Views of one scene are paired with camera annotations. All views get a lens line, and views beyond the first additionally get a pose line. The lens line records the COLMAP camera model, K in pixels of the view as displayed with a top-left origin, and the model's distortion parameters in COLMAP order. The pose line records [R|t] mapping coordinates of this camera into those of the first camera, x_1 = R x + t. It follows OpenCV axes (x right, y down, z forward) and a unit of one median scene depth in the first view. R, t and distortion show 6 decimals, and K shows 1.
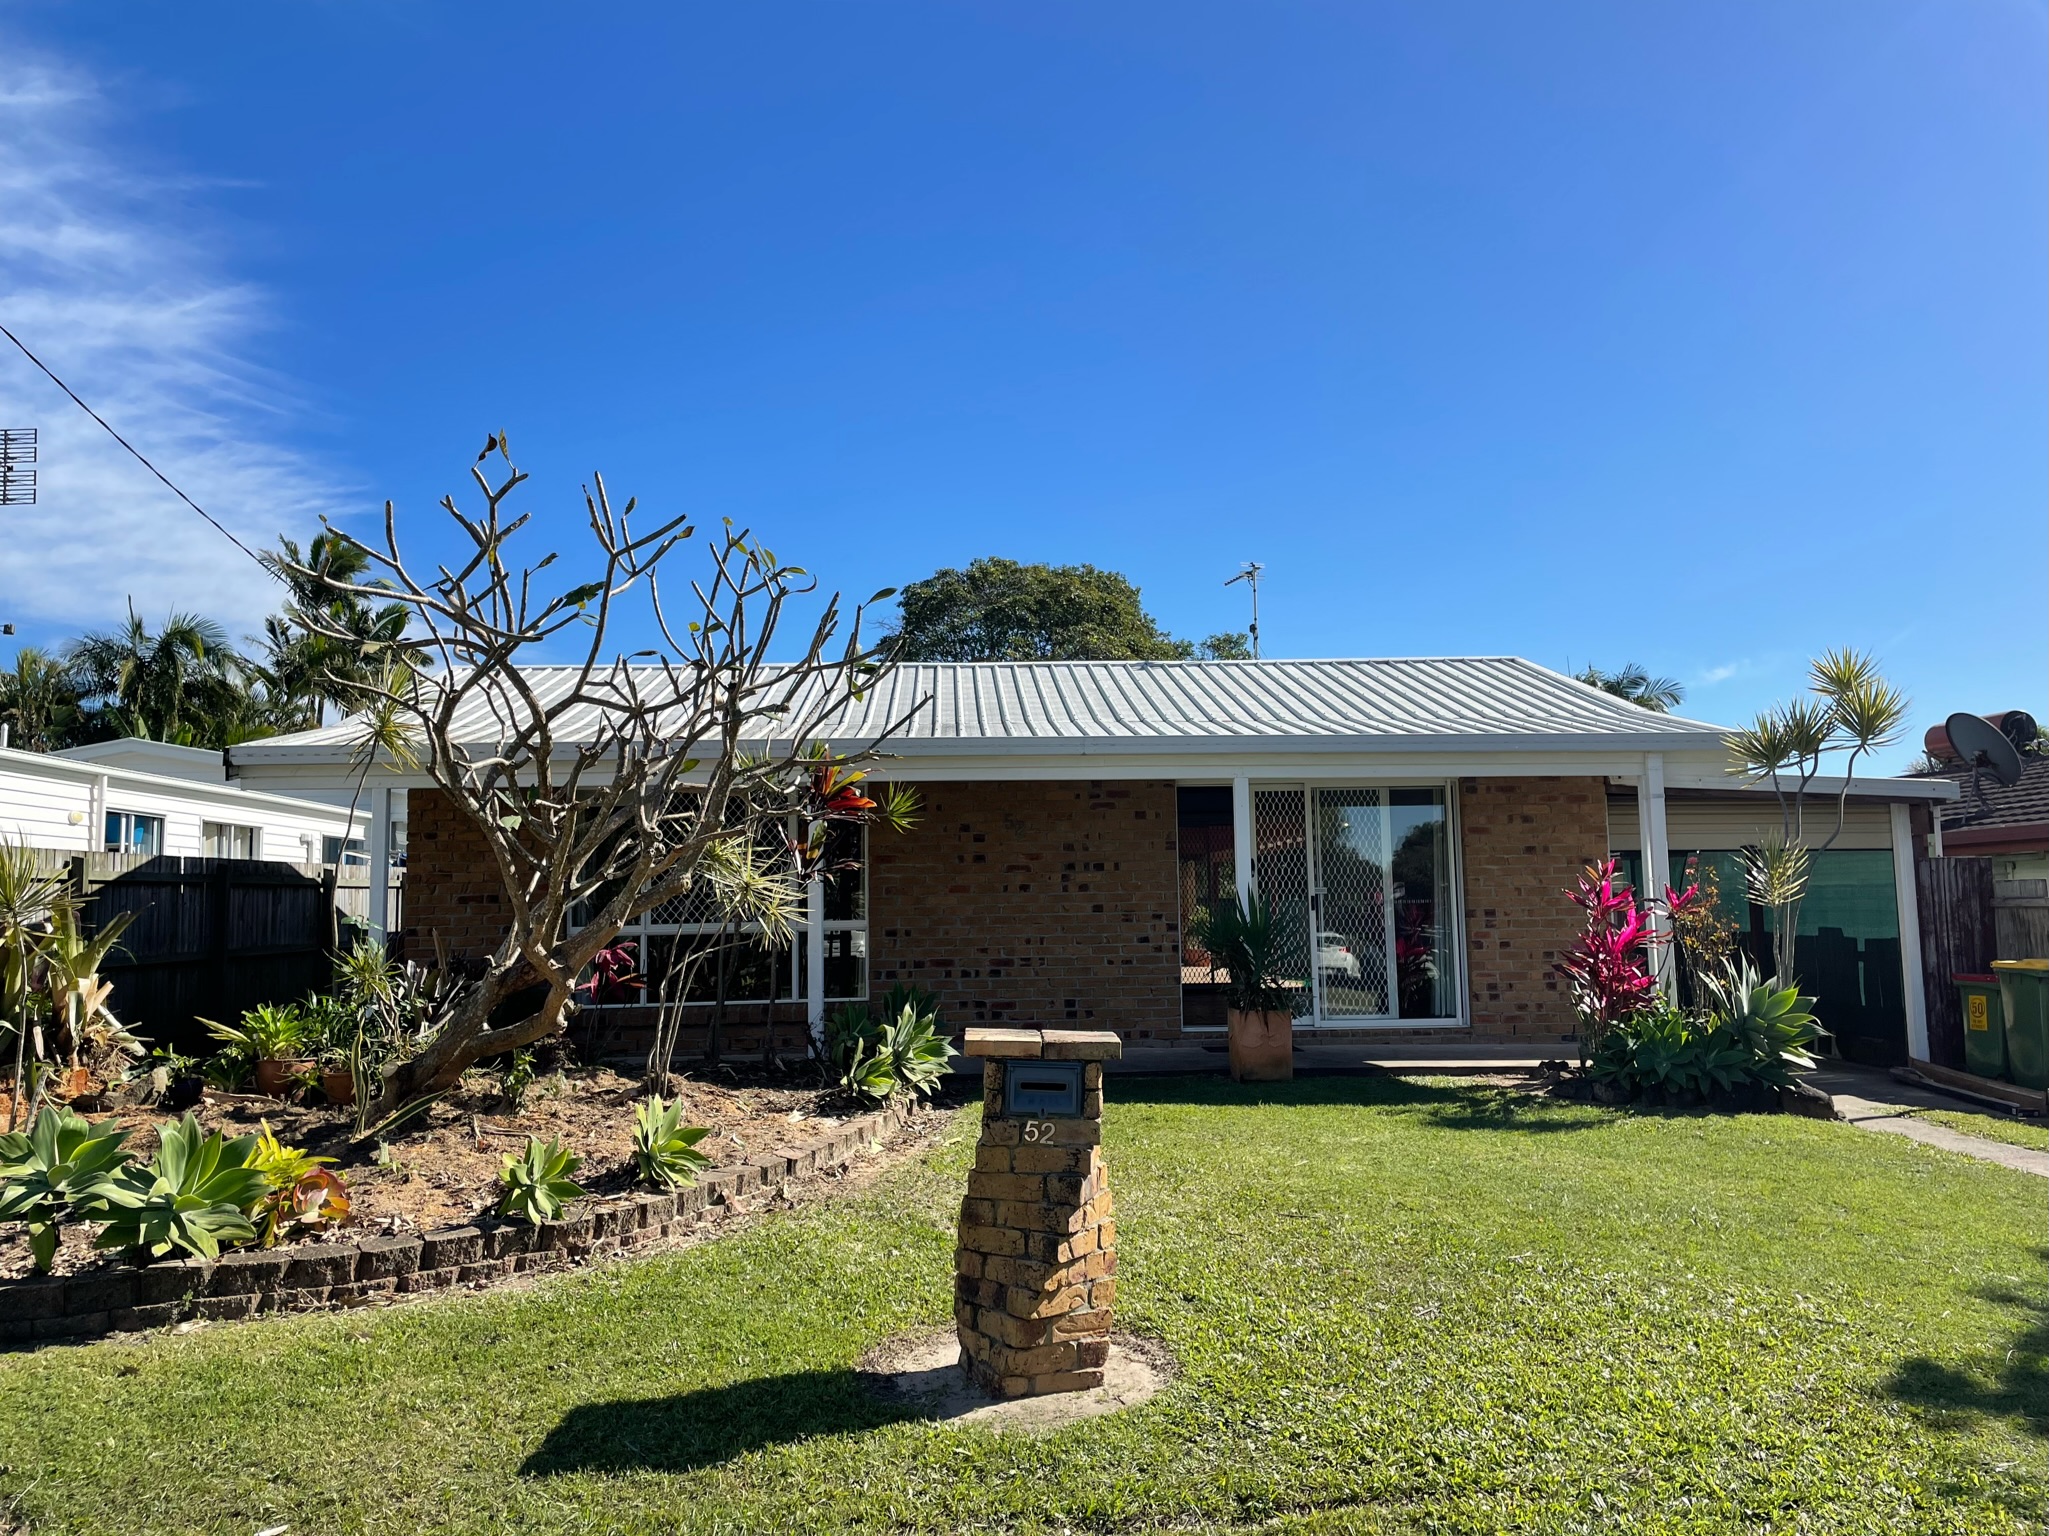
lens RADIAL K [[1520.9, 0, 1013.7], [0, 1520.9, 774.6], [0, 0, 1]] dist [0.048513, -0.008842]
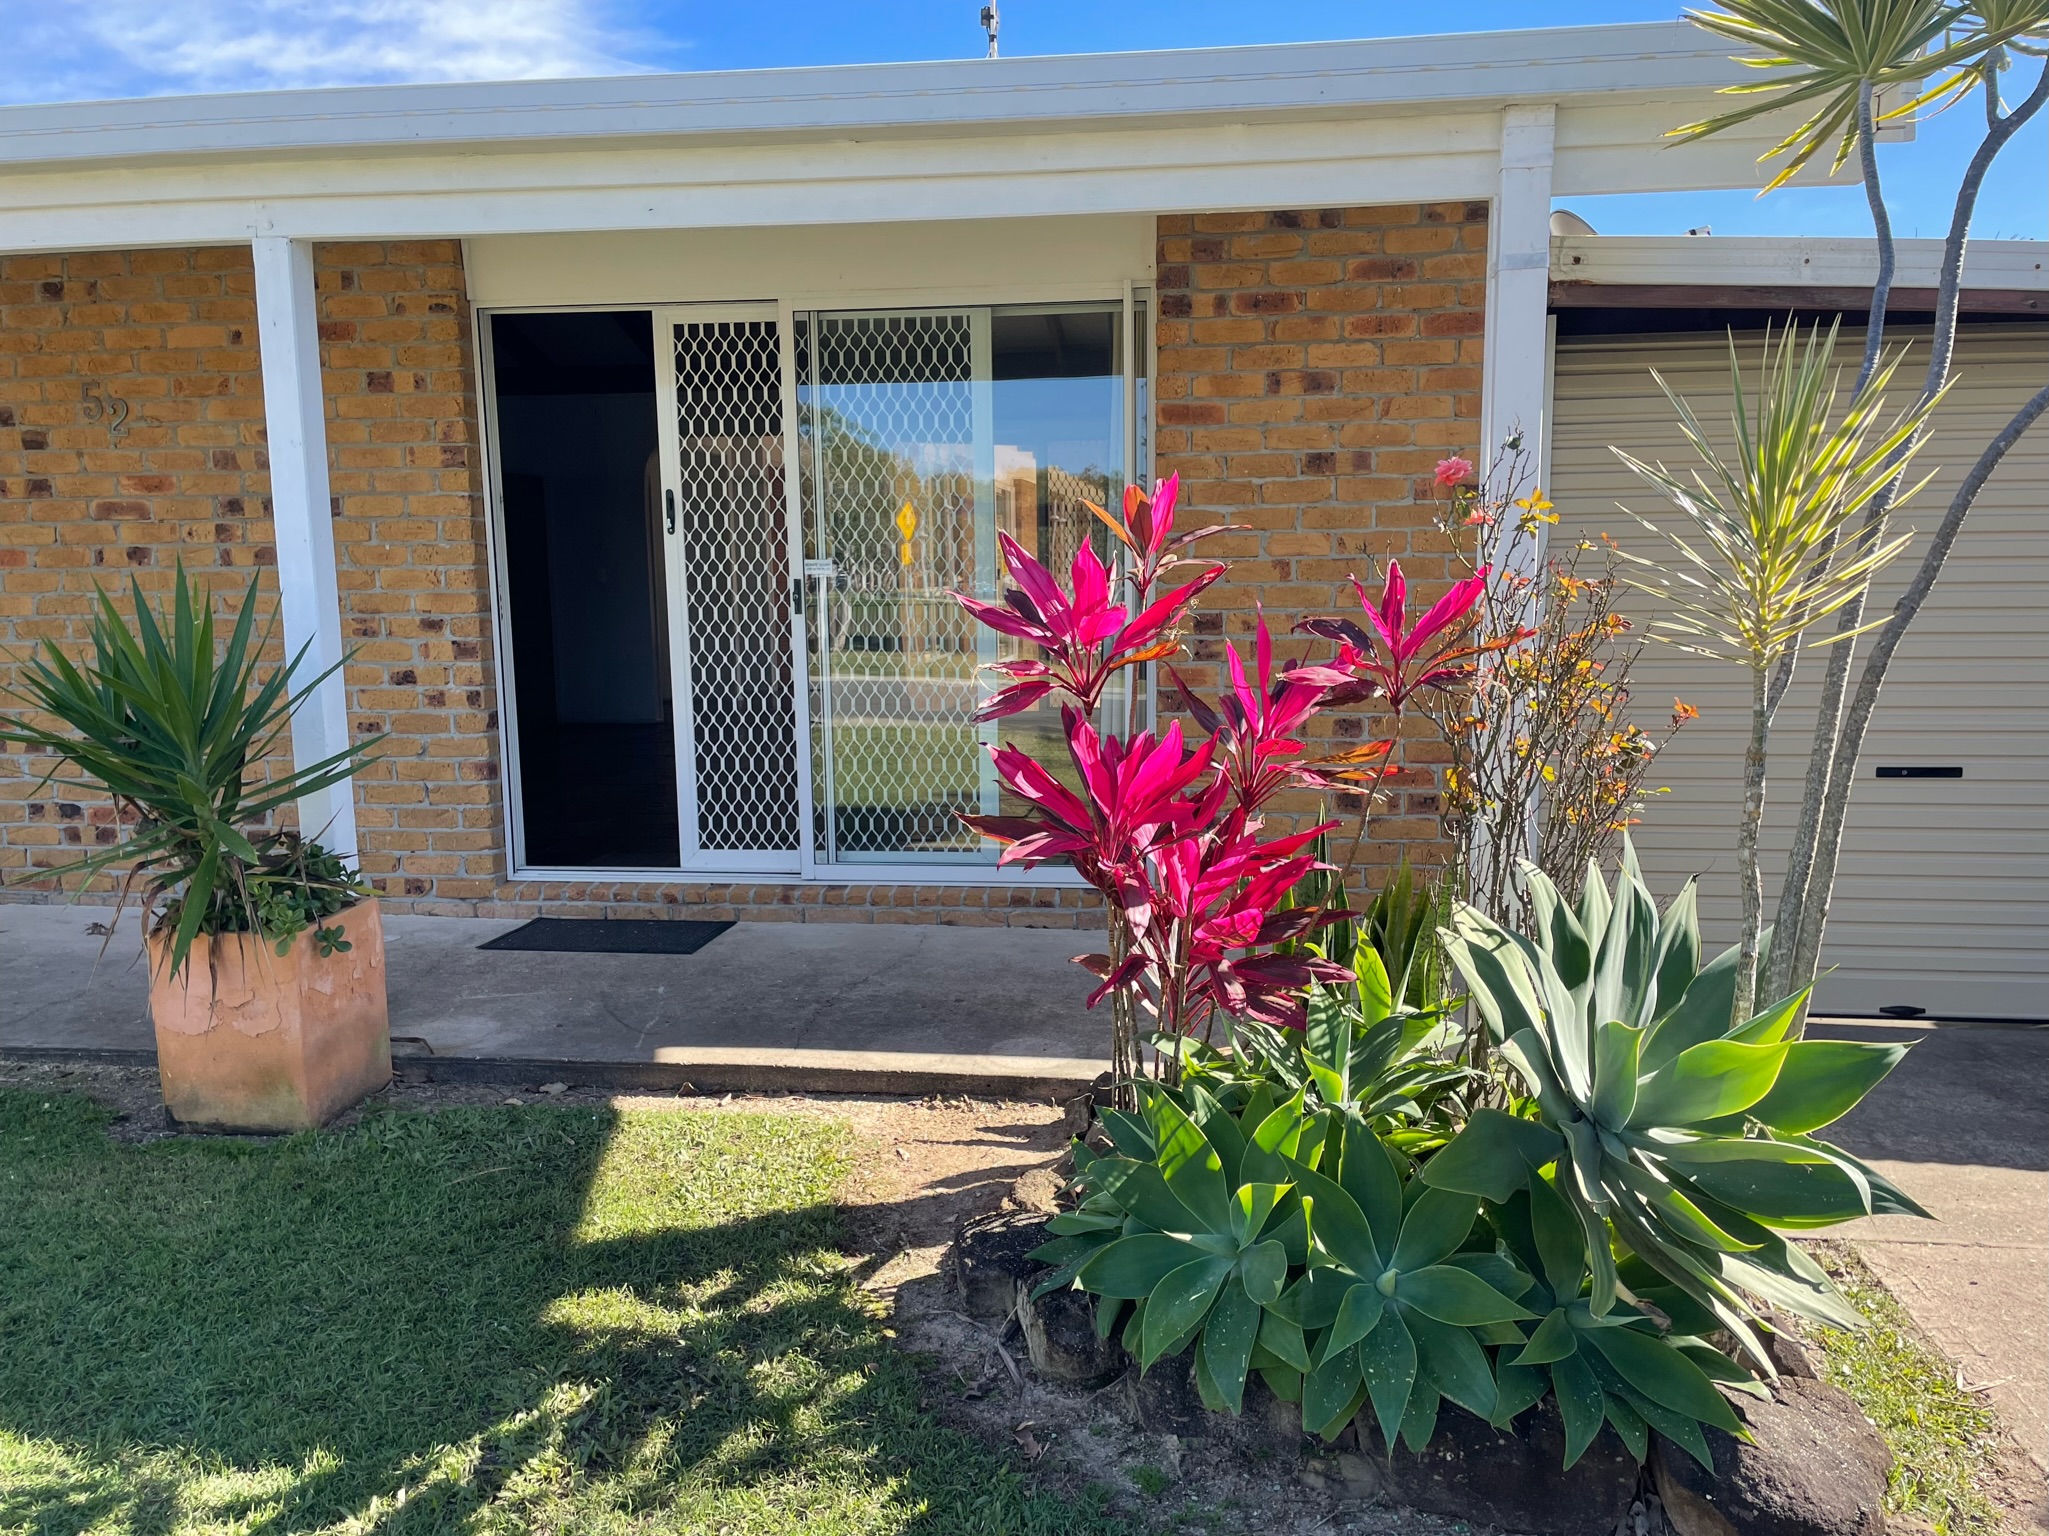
lens RADIAL K [[1520.9, 0, 1040.8], [0, 1520.9, 770.3], [0, 0, 1]] dist [0.048513, -0.008842]
pose [[0.983731, 0.028230, -0.177413, 0.343381], [0.012267, 0.974715, 0.223116, 0.038273], [0.179226, -0.221663, 0.958511, 0.603379]]
